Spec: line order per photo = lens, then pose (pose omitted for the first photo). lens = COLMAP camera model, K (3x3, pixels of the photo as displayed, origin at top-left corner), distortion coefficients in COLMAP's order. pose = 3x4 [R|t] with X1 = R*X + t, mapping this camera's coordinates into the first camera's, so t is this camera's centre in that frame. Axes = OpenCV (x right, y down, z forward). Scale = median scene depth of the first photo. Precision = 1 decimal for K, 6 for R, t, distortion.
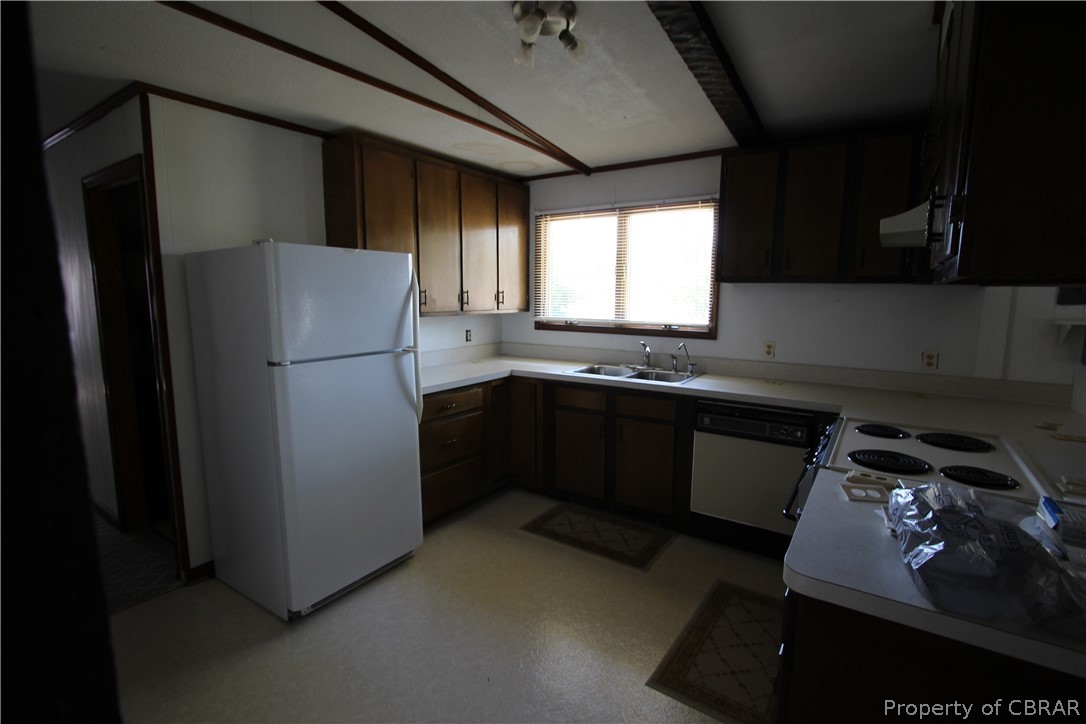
lens RADIAL K [[506.3, 0, 547.3], [0, 506.3, 362.5], [0, 0, 1]] dist [-0.015444, 0.000959]
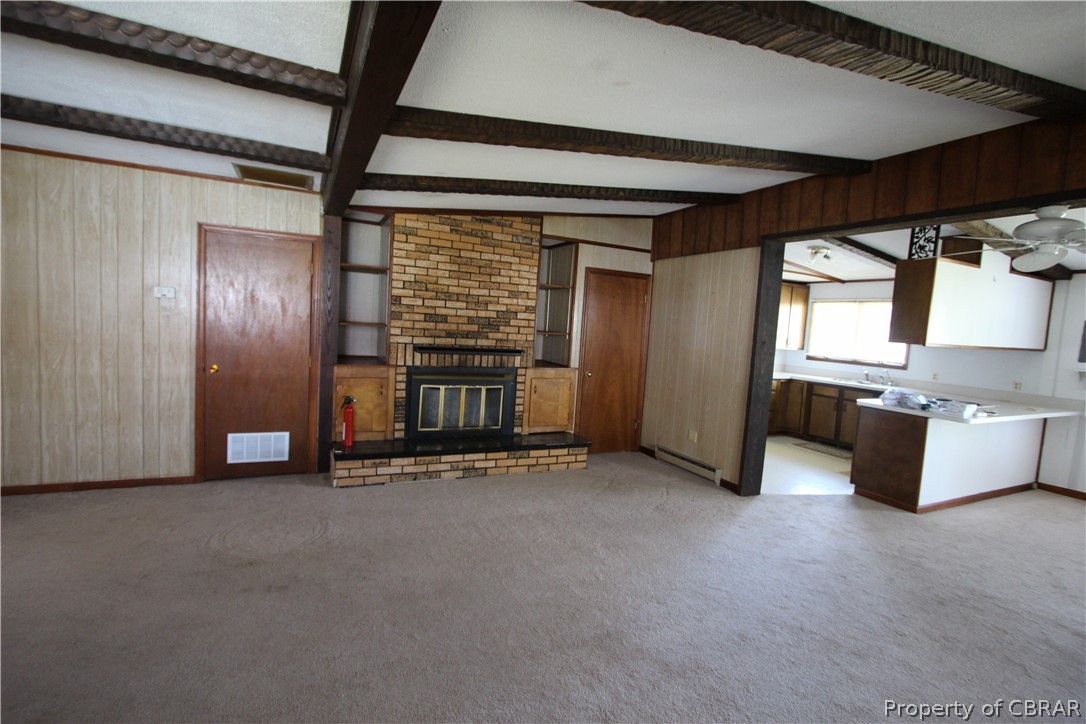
lens RADIAL K [[506.3, 0, 538.2], [0, 506.3, 359.8], [0, 0, 1]] dist [-0.015444, 0.000959]
pose [[0.863464, 0.085107, -0.497178, 0.063544], [-0.124952, 0.991032, -0.047363, 0.198140], [0.488688, 0.103020, 0.866355, -1.494218]]
